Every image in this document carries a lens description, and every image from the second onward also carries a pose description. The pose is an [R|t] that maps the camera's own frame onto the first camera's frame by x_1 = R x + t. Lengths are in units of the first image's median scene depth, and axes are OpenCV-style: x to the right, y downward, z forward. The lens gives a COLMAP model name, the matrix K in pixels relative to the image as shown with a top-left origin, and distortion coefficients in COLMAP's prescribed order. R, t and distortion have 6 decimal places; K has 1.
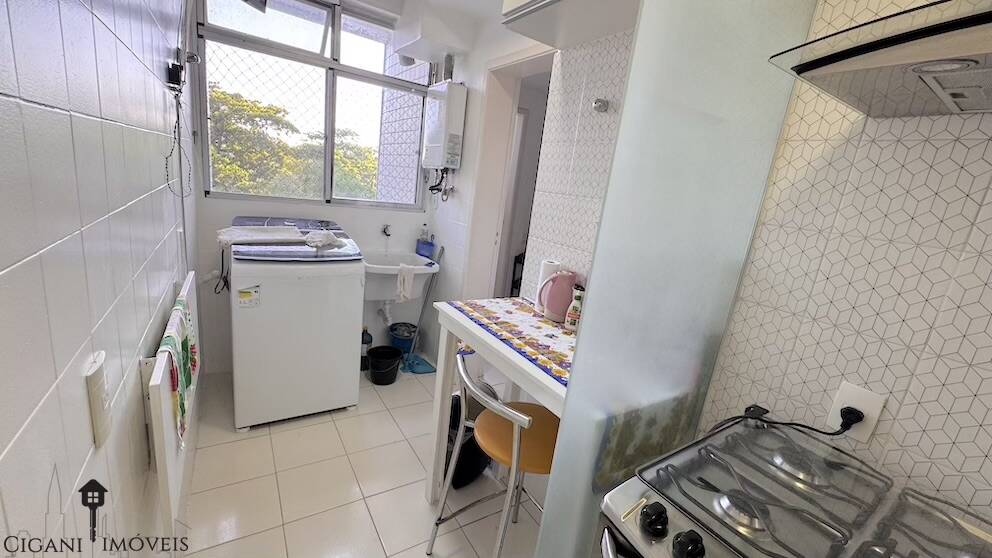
lens RADIAL K [[398.1, 0, 494.8], [0, 398.1, 277.4], [0, 0, 1]] dist [-0.001490, -0.000436]
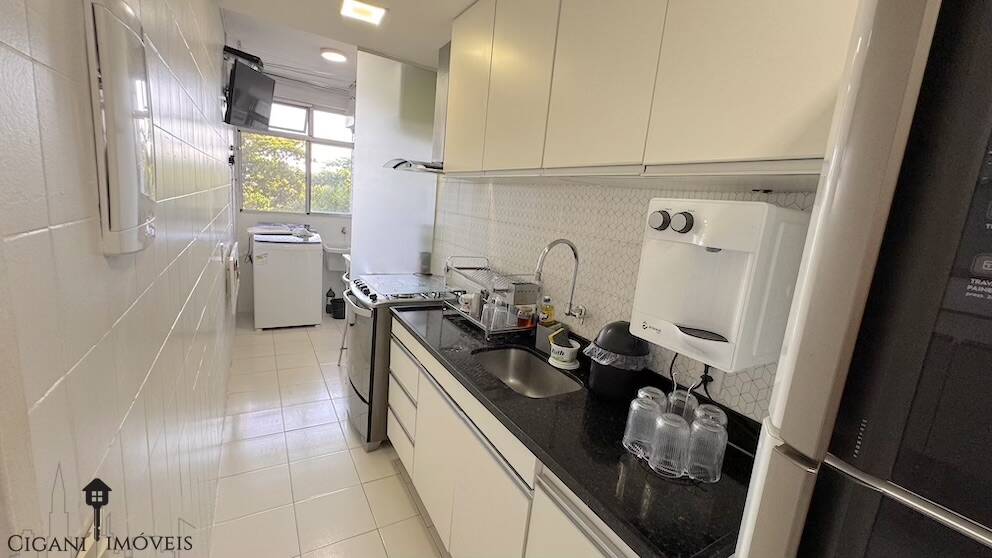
lens RADIAL K [[398.1, 0, 493.6], [0, 398.1, 276.3], [0, 0, 1]] dist [-0.001490, -0.000436]
pose [[0.998868, -0.022173, -0.042087, 0.534342], [0.020061, 0.998550, -0.049946, 0.215797], [0.043133, 0.049045, 0.997865, -0.802940]]
